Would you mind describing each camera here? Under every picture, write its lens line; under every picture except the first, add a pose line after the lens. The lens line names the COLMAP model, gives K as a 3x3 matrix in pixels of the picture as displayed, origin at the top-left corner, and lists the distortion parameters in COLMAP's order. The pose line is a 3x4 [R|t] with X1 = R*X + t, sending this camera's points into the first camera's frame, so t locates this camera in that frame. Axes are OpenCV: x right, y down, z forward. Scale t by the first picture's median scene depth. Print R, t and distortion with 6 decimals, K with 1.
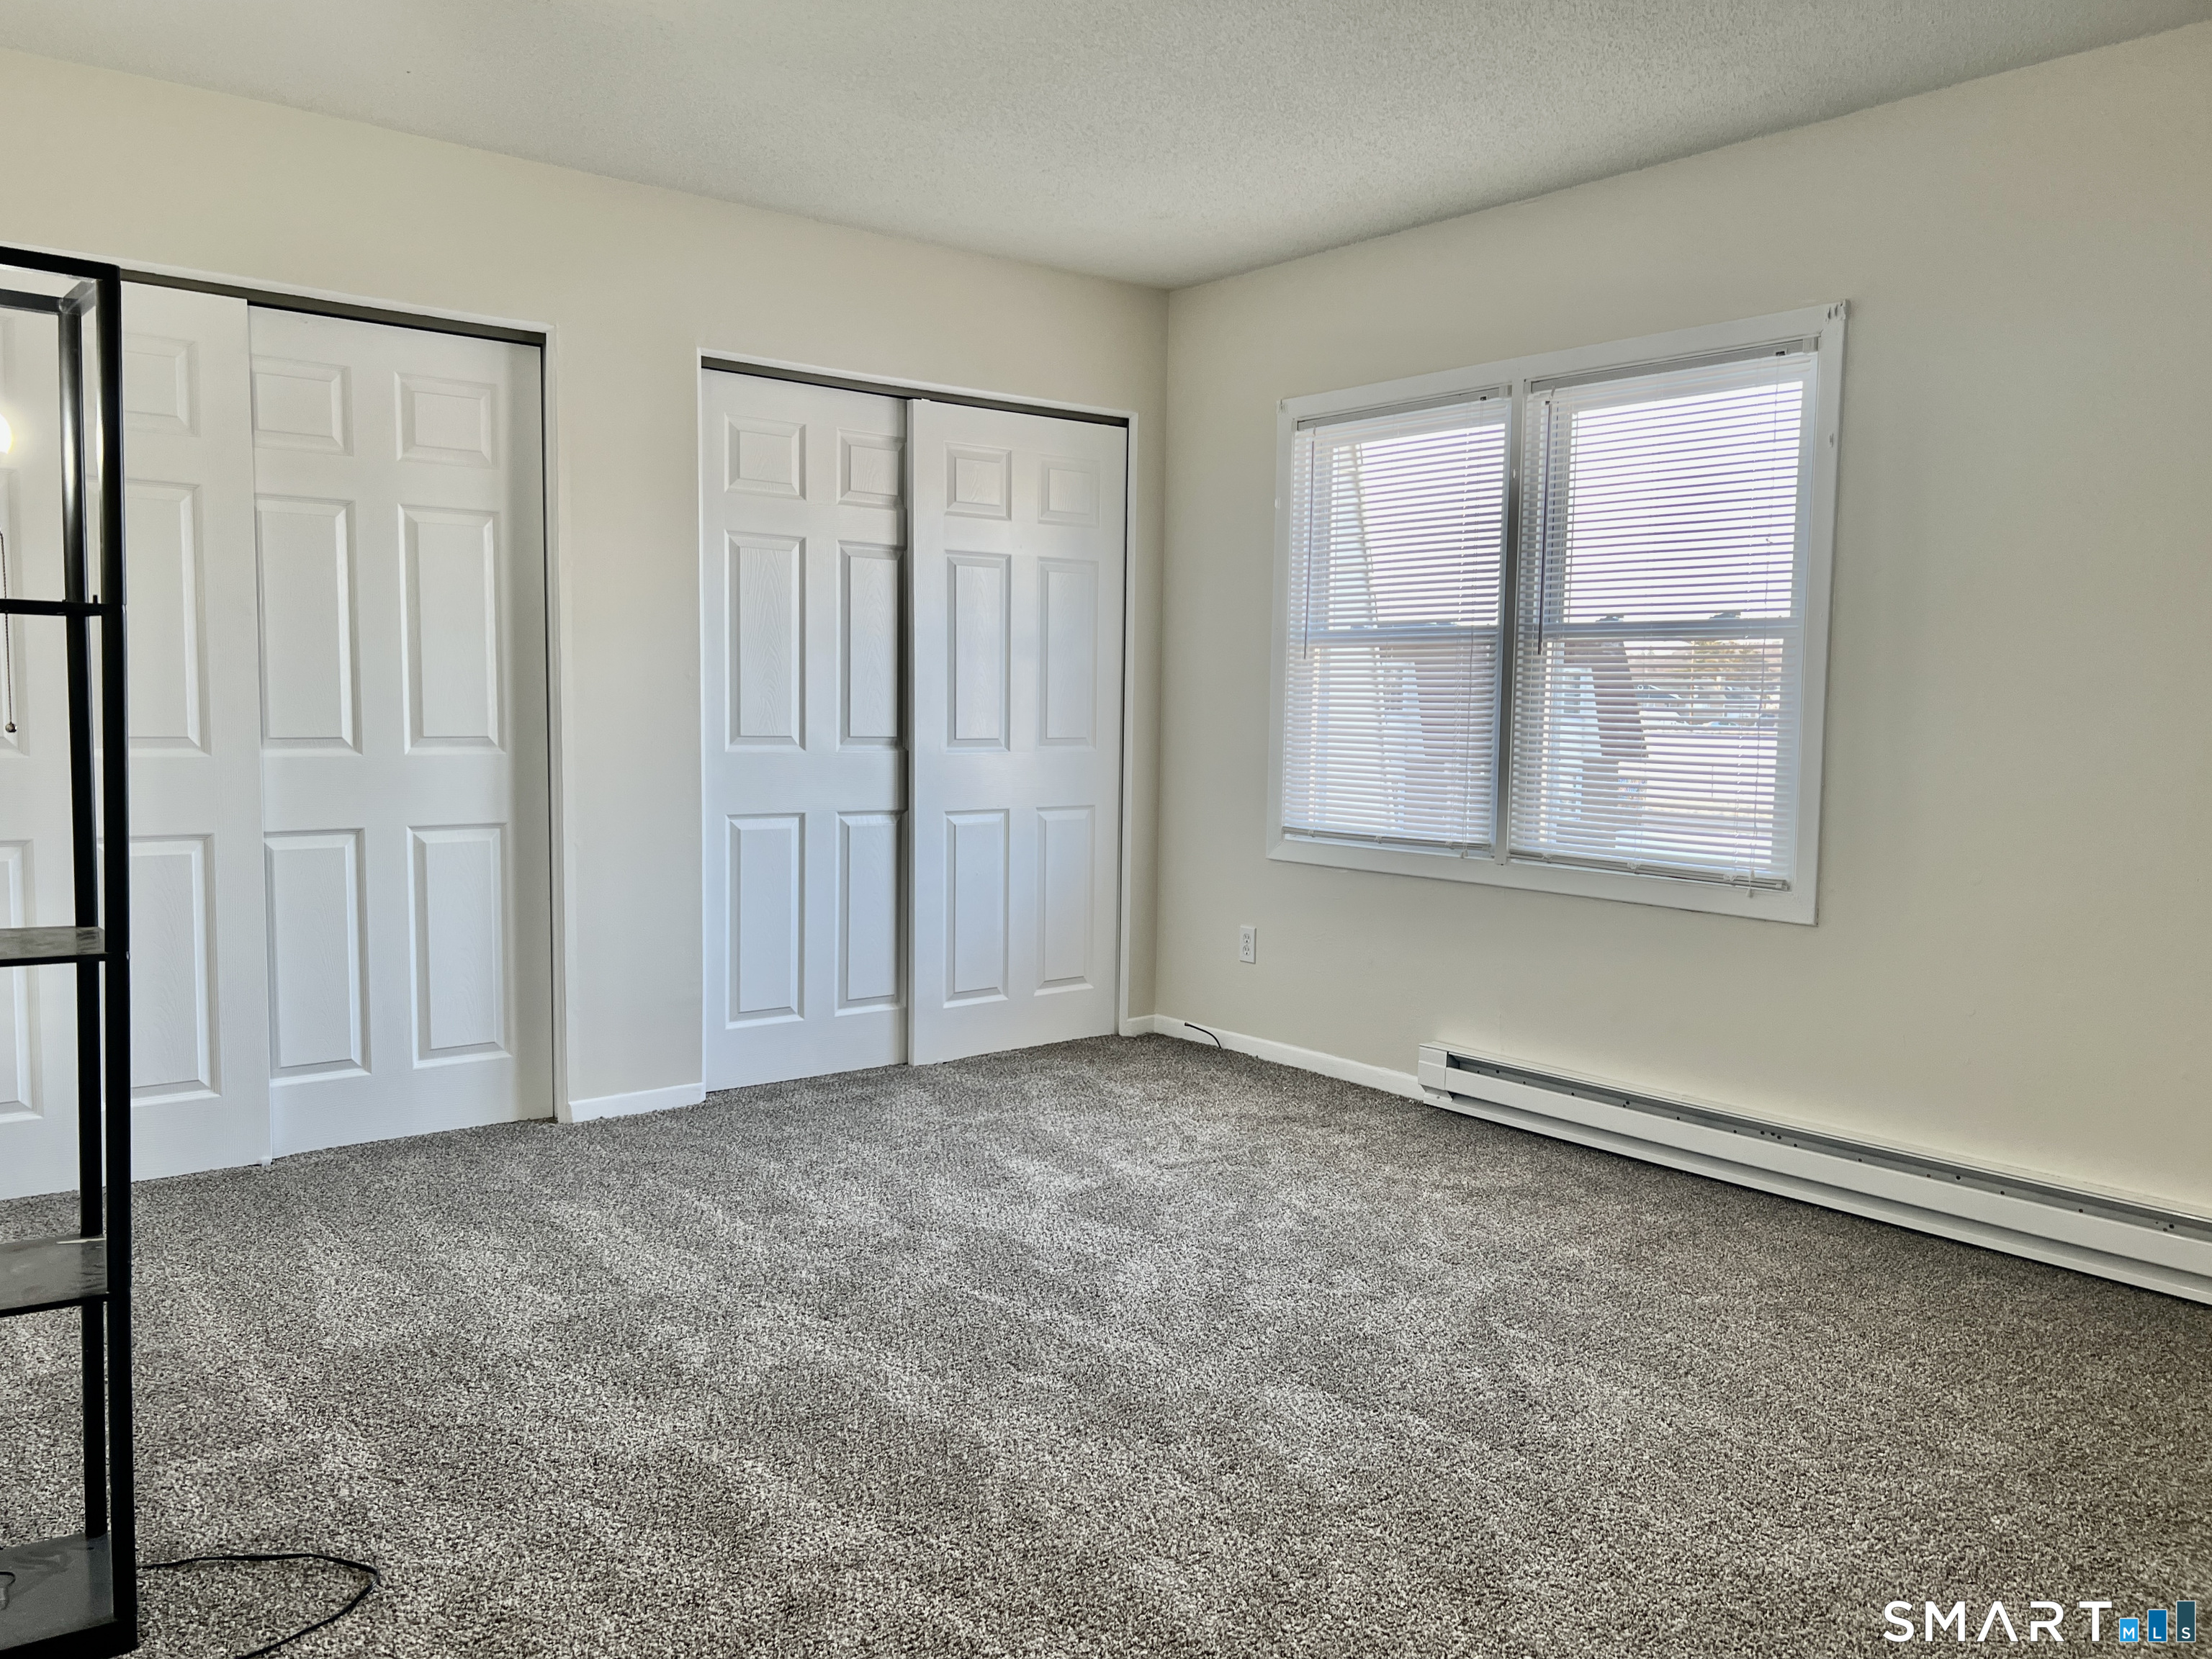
lens RADIAL K [[1685.0, 0, 1103.5], [0, 1685.0, 840.0], [0, 0, 1]] dist [0.060199, -0.075294]
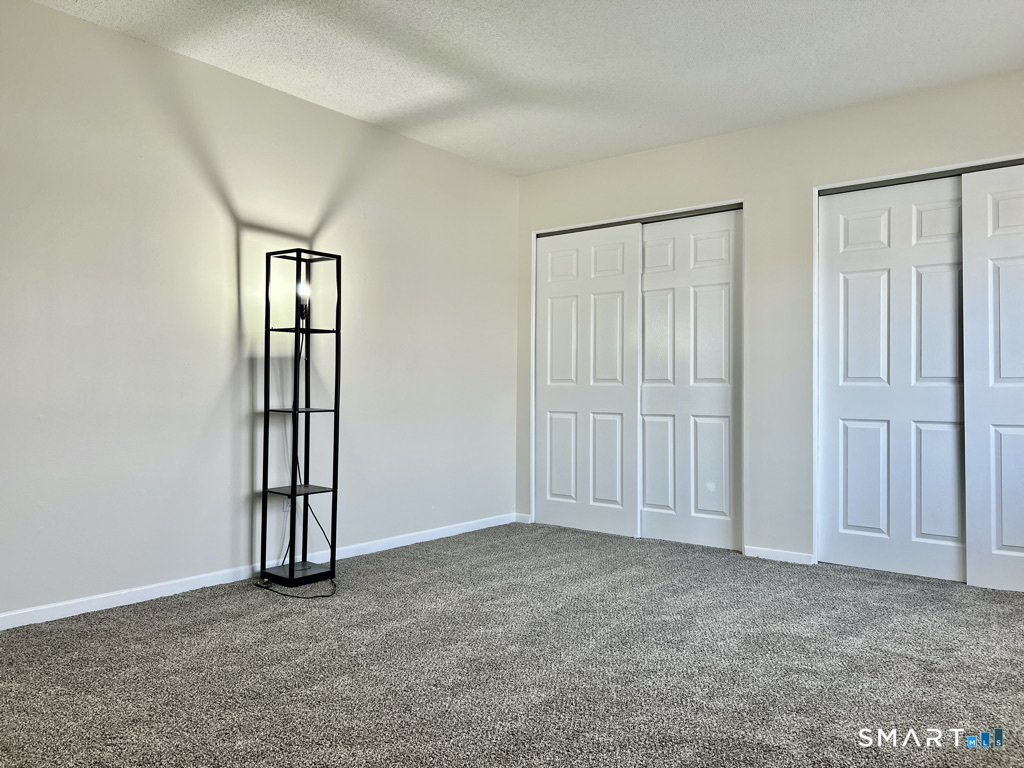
lens RADIAL K [[780.0, 0, 512.1], [0, 780.0, 373.8], [0, 0, 1]] dist [0.060199, -0.075294]
pose [[0.210758, -0.035432, -0.976896, 0.613095], [-0.082269, 0.995155, -0.053843, 0.014156], [0.974070, 0.091717, 0.206822, 0.482334]]
